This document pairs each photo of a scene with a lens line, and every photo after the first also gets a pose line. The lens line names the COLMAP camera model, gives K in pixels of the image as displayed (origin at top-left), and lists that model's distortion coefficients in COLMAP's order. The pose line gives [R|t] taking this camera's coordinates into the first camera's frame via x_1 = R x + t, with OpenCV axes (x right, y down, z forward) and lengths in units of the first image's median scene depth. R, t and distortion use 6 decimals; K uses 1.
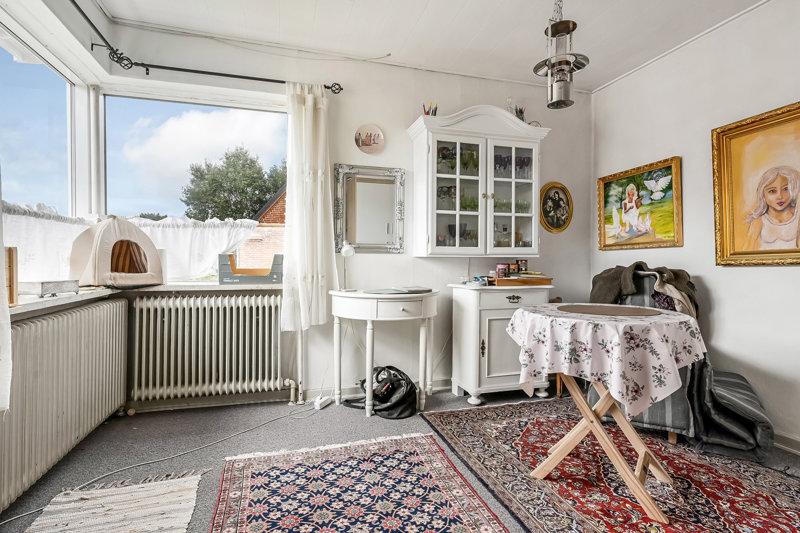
lens RADIAL K [[410.1, 0, 401.0], [0, 410.1, 250.0], [0, 0, 1]] dist [0.000084, 0.000301]
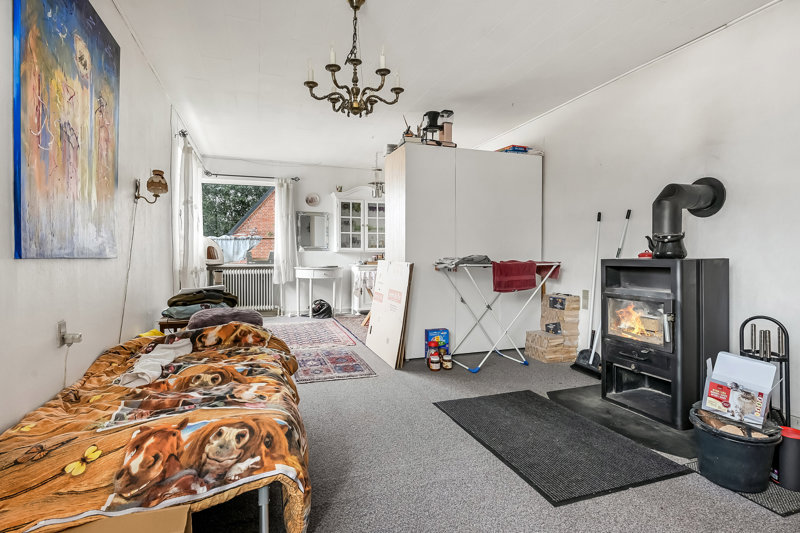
lens RADIAL K [[410.1, 0, 401.0], [0, 410.1, 250.0], [0, 0, 1]] dist [0.000084, 0.000301]
pose [[0.998778, -0.003341, 0.049310, 0.309803], [0.002758, 0.999926, 0.011871, -0.022371], [-0.049346, -0.011720, 0.998713, -1.326137]]
